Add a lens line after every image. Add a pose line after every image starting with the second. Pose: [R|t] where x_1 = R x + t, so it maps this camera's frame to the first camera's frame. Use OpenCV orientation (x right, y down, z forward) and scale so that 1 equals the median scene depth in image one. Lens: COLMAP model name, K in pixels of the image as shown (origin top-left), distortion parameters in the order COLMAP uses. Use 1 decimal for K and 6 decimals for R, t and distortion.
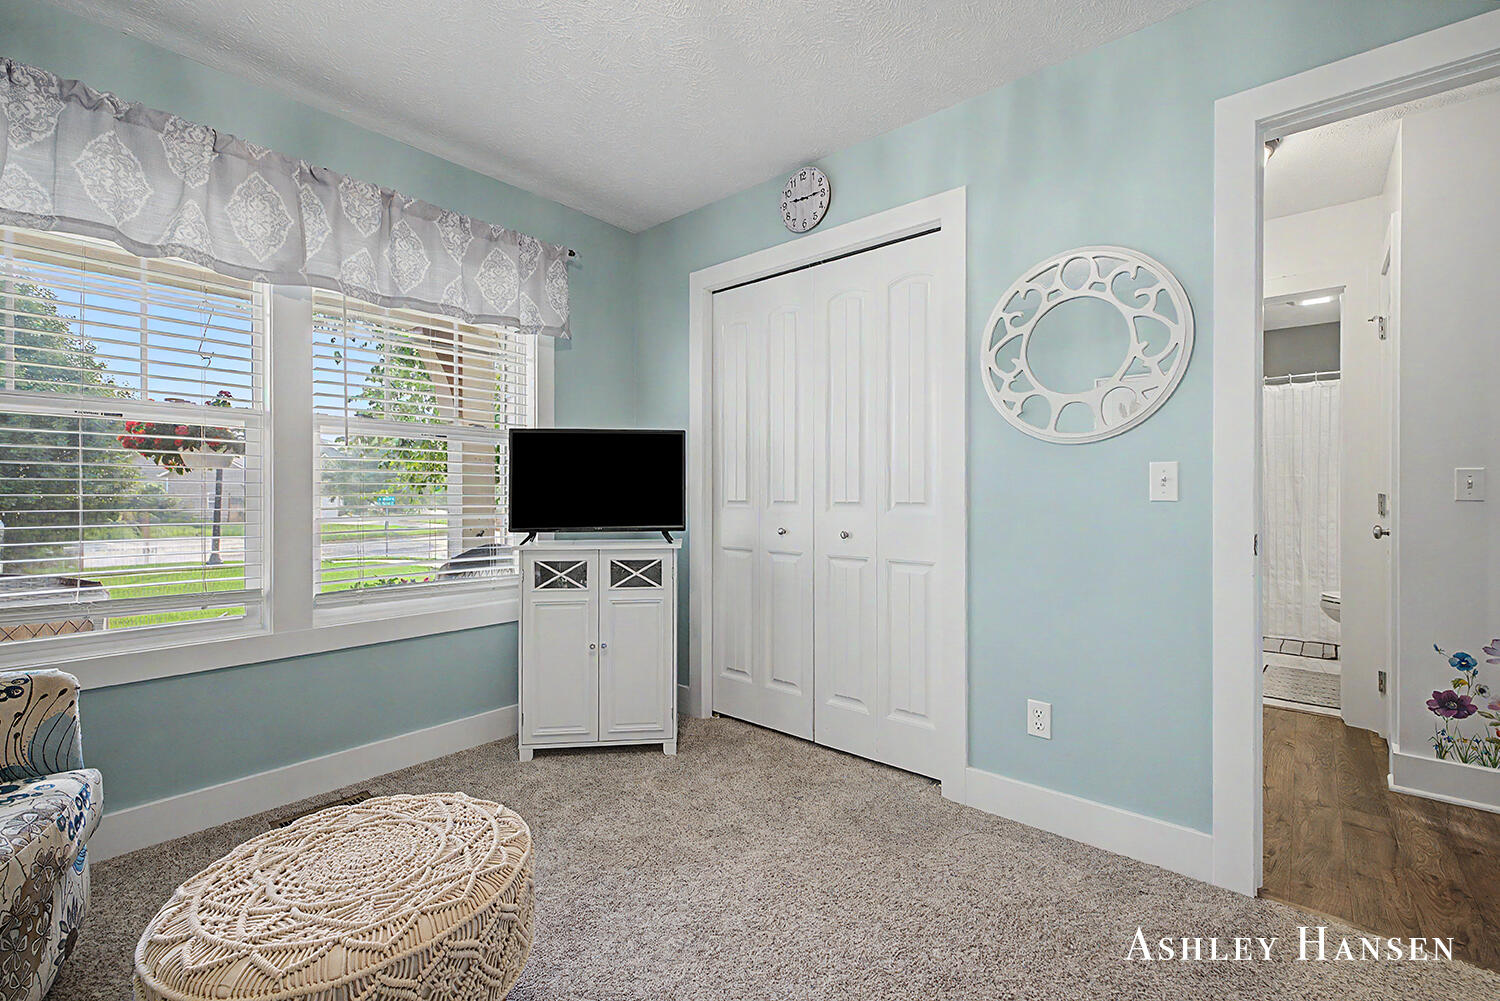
lens RADIAL K [[657.3, 0, 755.1], [0, 657.3, 492.8], [0, 0, 1]] dist [0.002328, 0.000344]
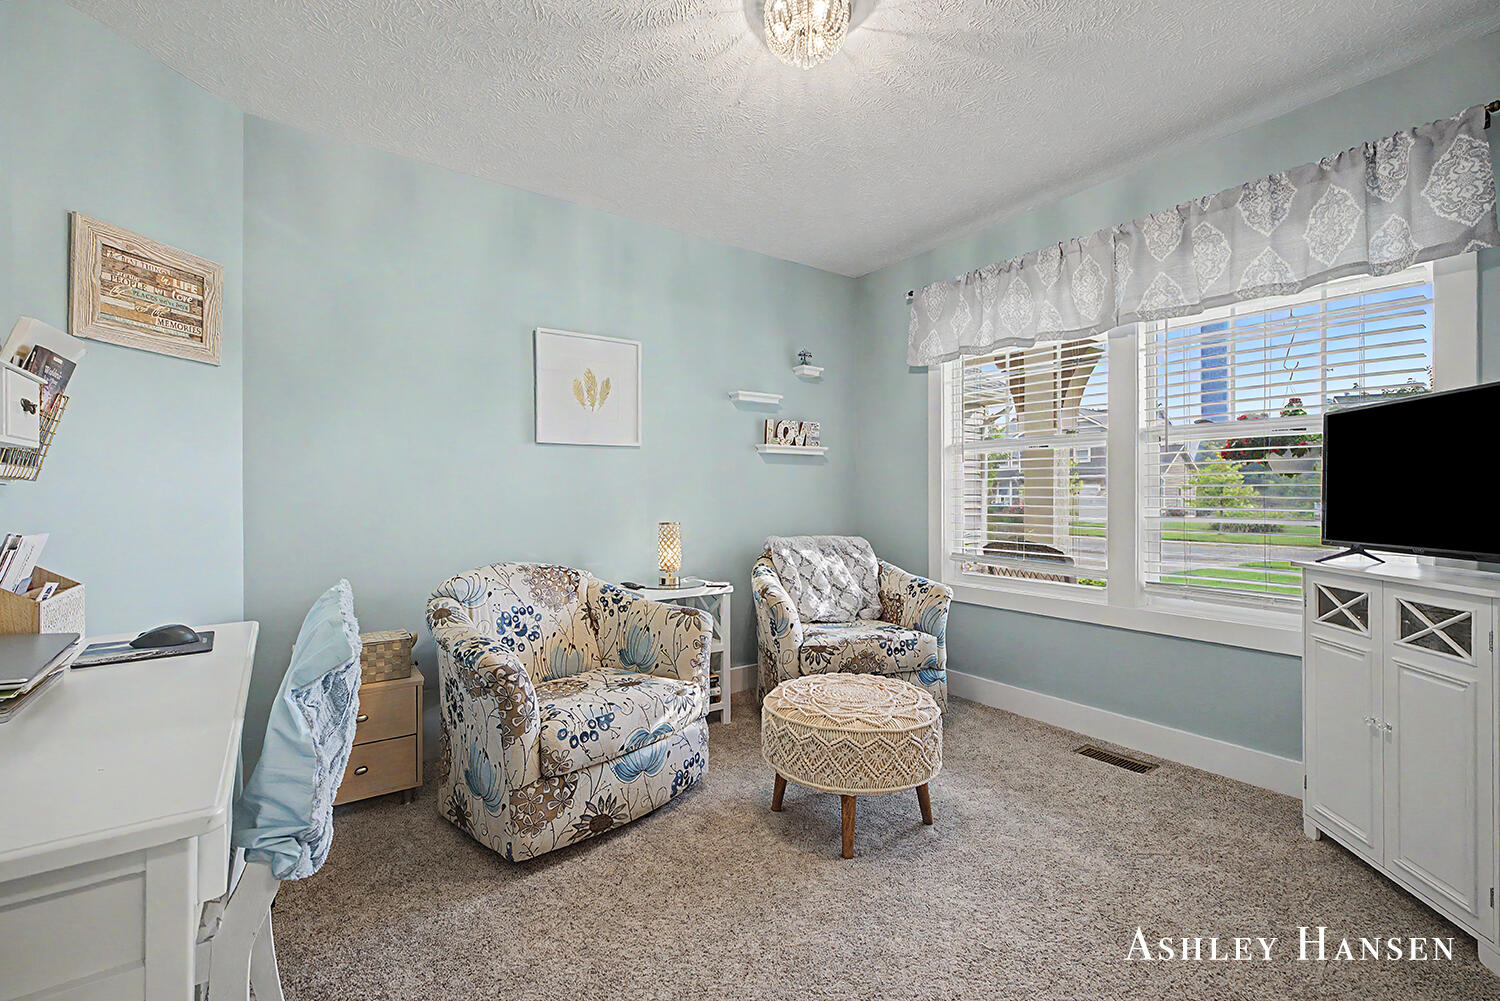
lens RADIAL K [[649.8, 0, 750.0], [0, 649.8, 500.5], [0, 0, 1]] dist [0.002494, 0.000270]
pose [[-0.264198, 0.003045, -0.964464, 0.563866], [-0.001494, 0.999993, 0.003567, 0.005640], [0.964467, 0.002383, -0.264191, 0.557340]]
